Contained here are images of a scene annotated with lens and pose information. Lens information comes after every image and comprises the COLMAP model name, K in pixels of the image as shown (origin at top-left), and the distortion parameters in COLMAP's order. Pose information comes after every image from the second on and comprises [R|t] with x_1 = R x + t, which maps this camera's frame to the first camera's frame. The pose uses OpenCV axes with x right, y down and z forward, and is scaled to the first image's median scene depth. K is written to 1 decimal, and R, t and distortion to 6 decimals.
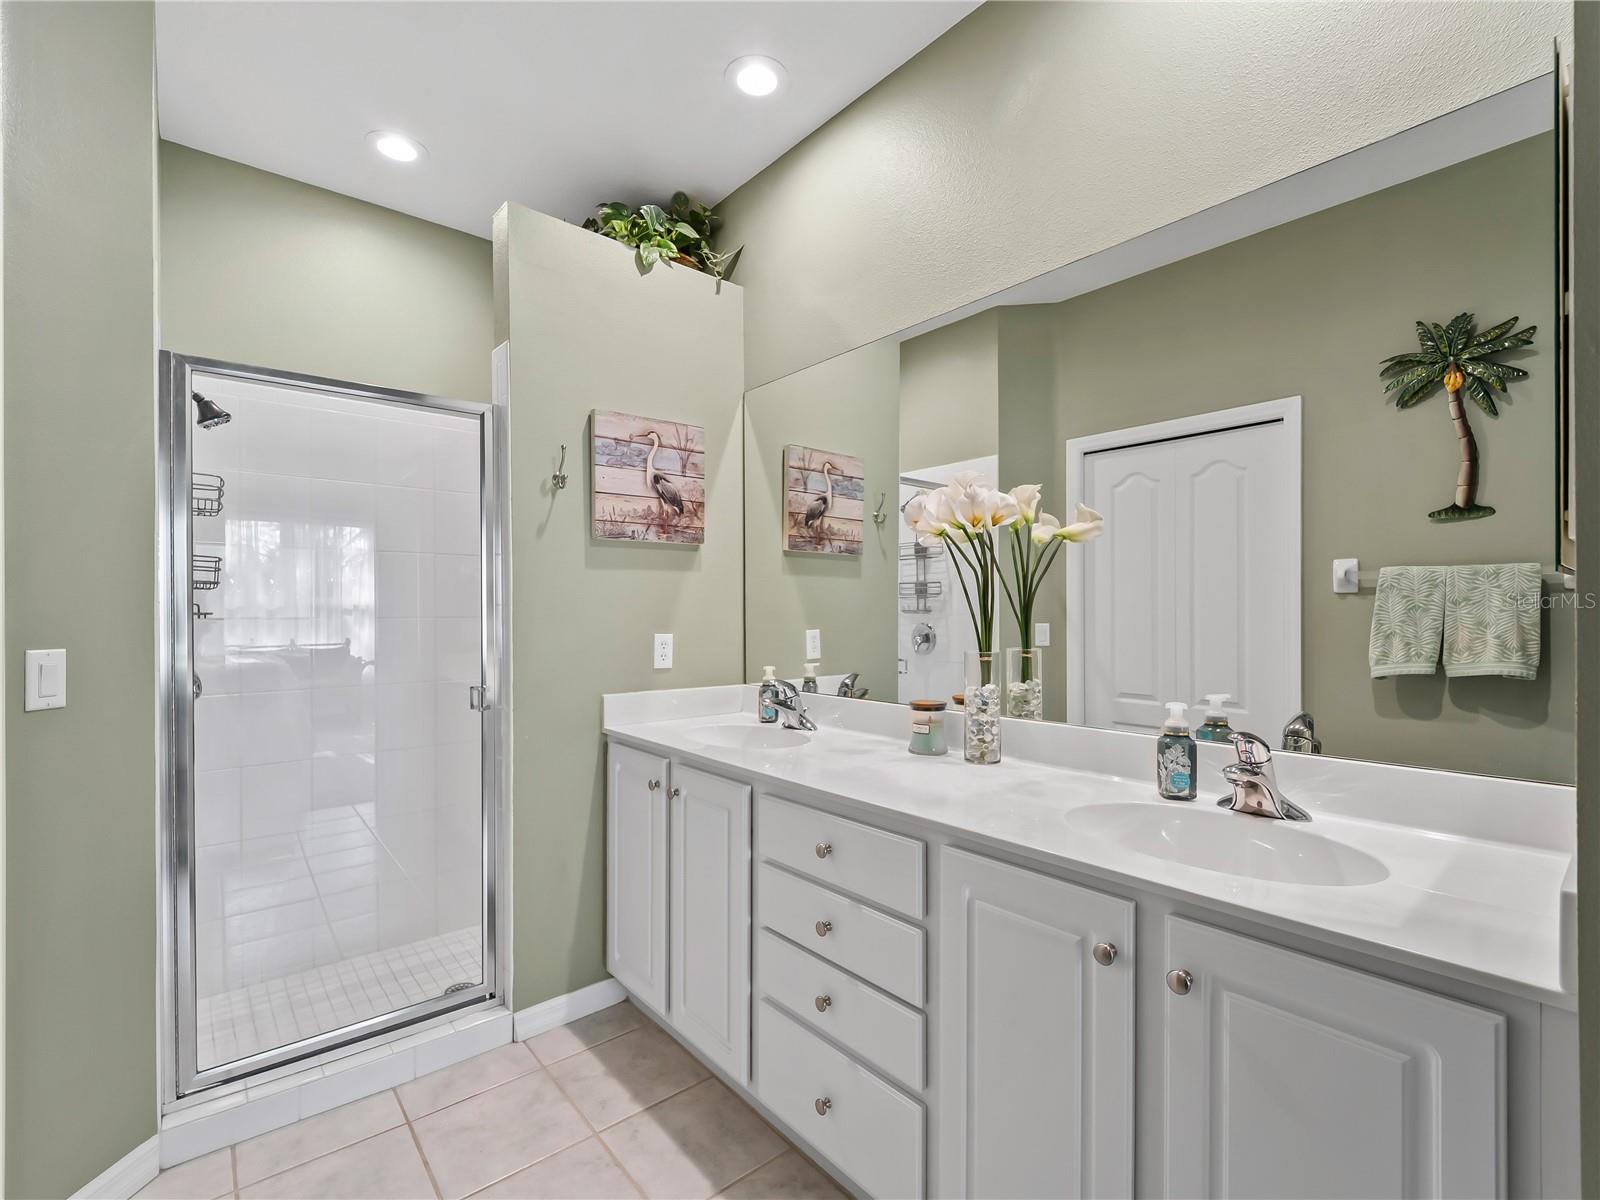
lens RADIAL K [[735.8, 0, 813.8], [0, 735.8, 610.0], [0, 0, 1]] dist [0.002585, -0.000850]
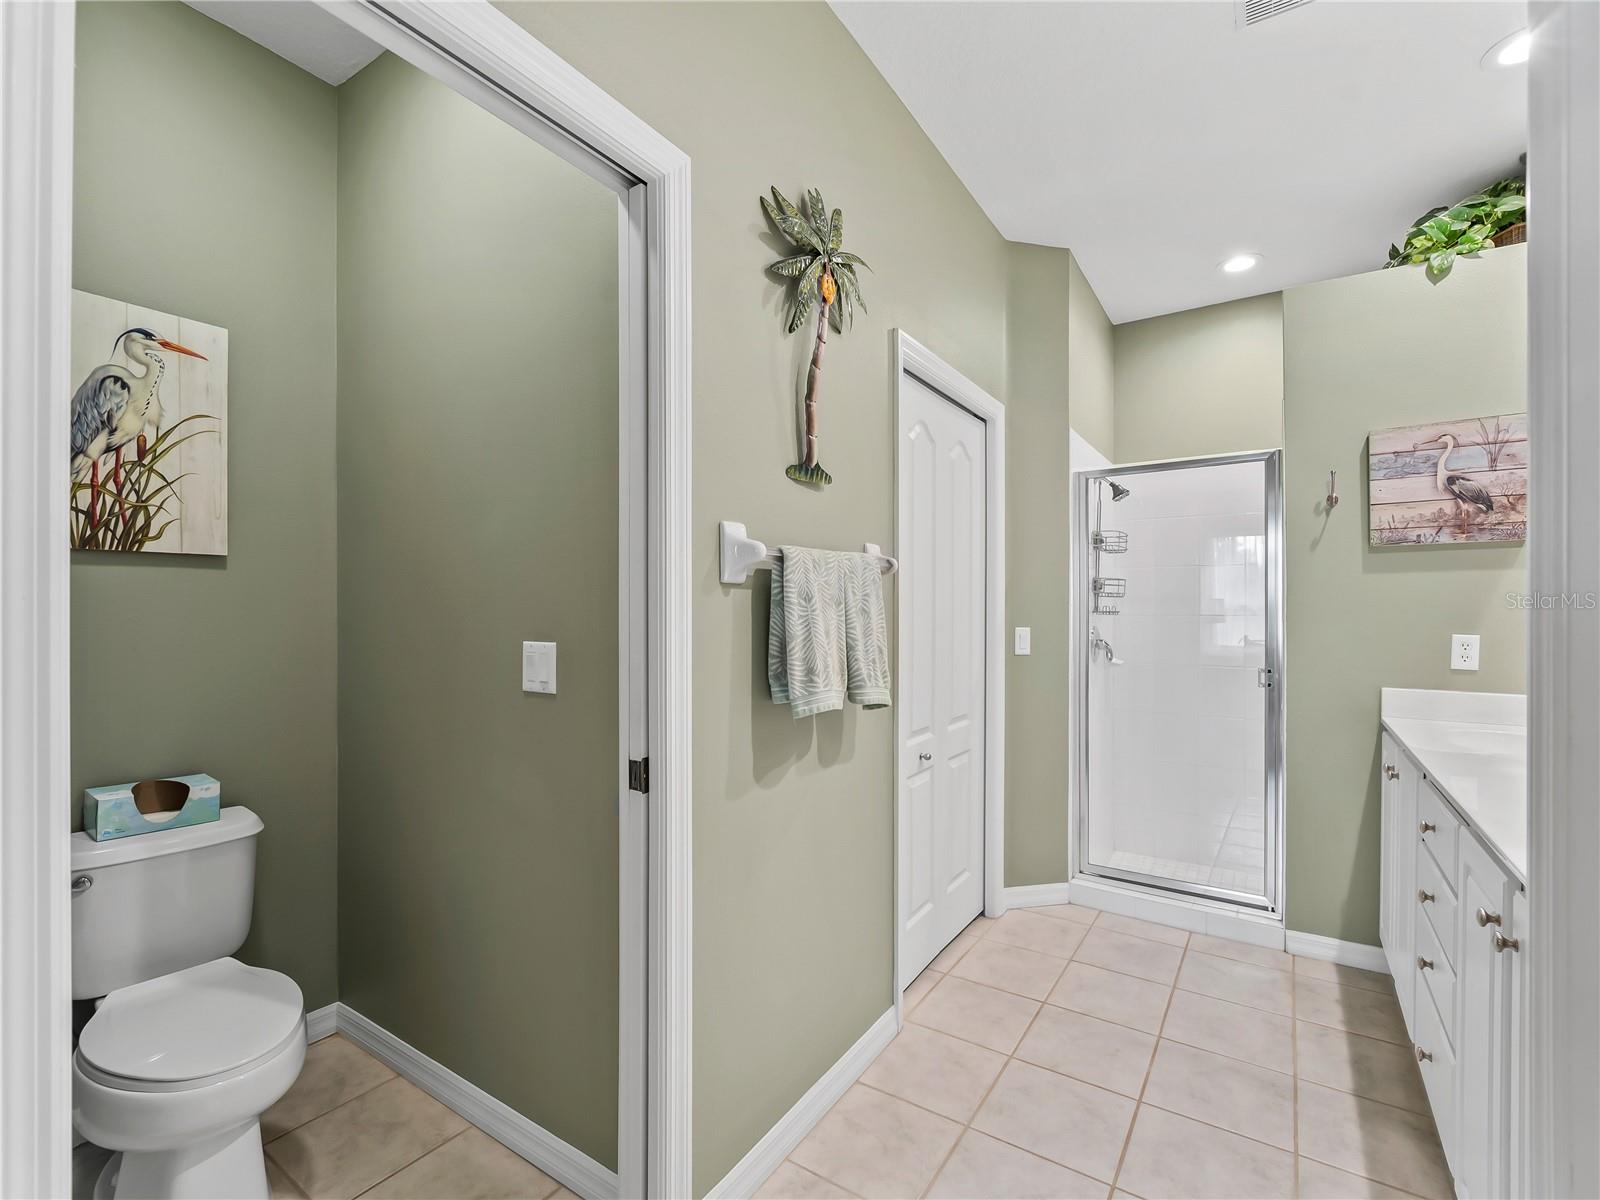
lens RADIAL K [[729.4, 0, 801.4], [0, 729.4, 605.8], [0, 0, 1]] dist [0.000552, -0.000704]
pose [[0.274696, -0.002949, -0.961527, 0.504051], [-0.002274, 0.999991, -0.003716, -0.000902], [0.961529, 0.003207, 0.274686, -0.128465]]
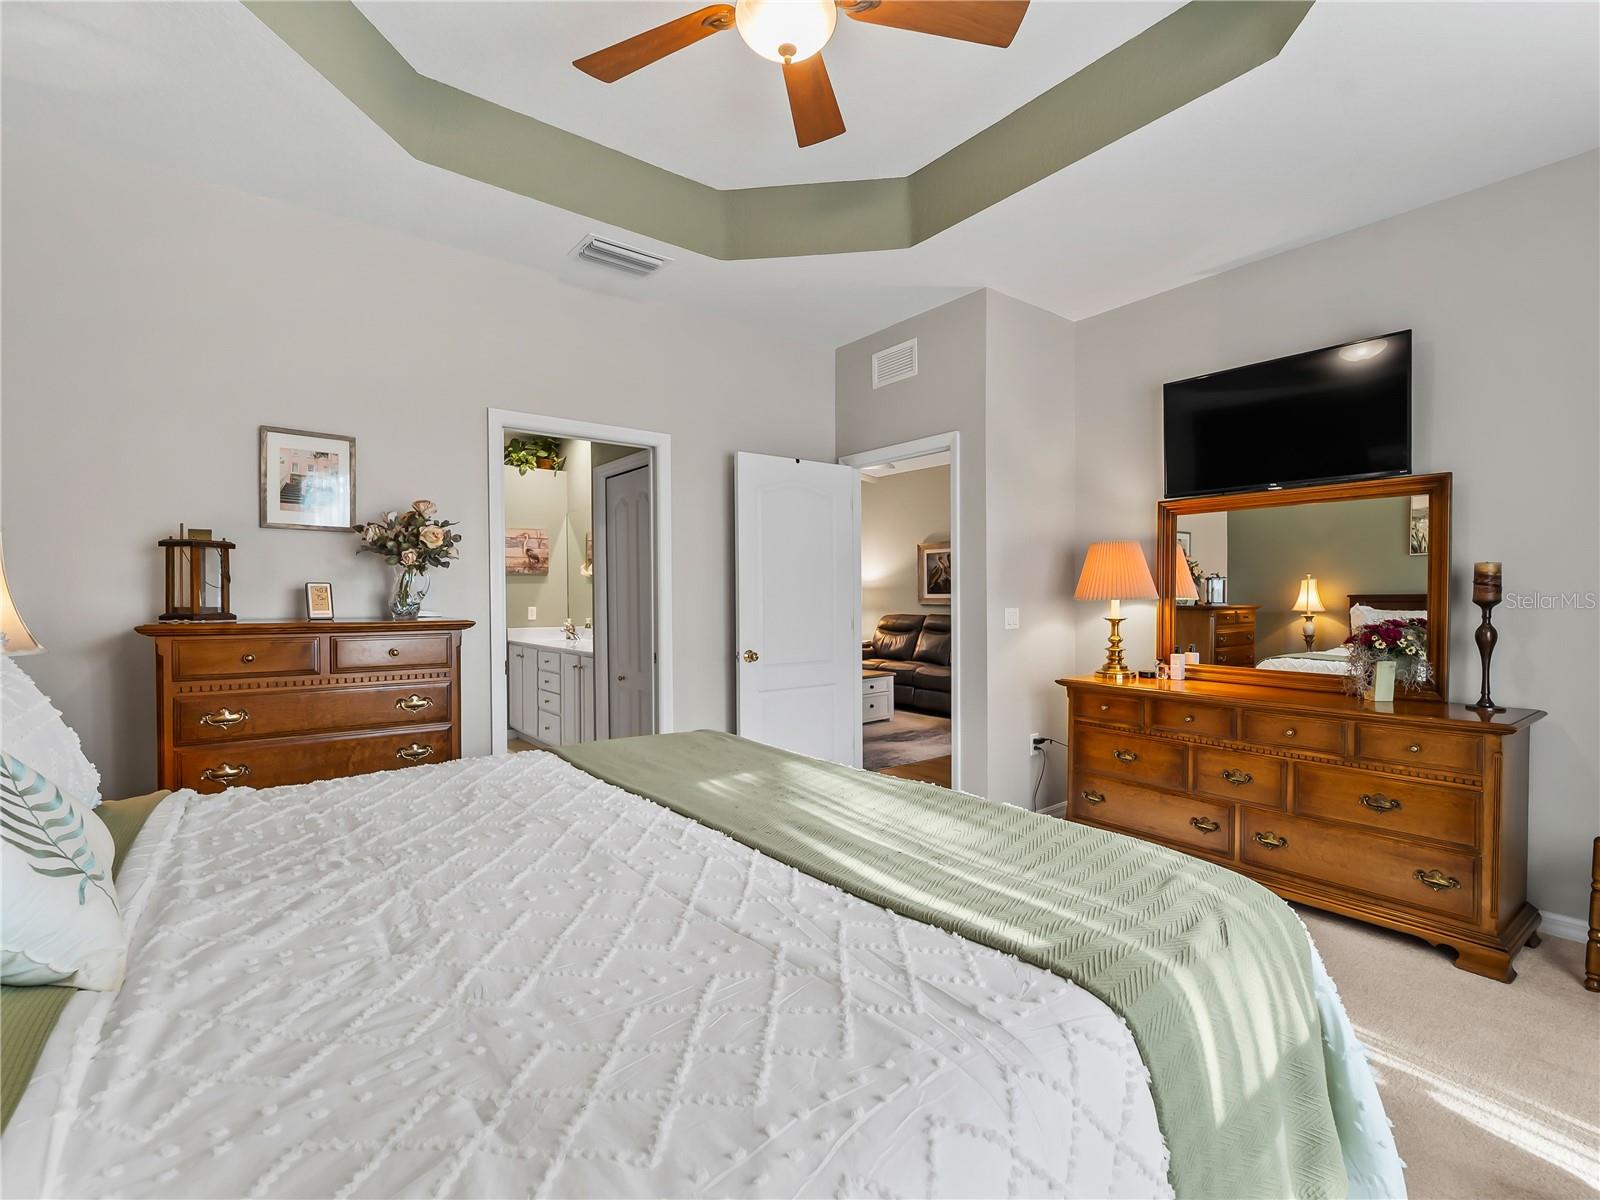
lens RADIAL K [[740.2, 0, 833.2], [0, 740.2, 606.9], [0, 0, 1]] dist [0.000326, -0.000114]
pose [[0.999712, -0.003402, -0.023755, 1.007606], [0.003766, 0.999876, 0.015274, -0.004018], [0.023700, -0.015359, 0.999601, -1.772233]]
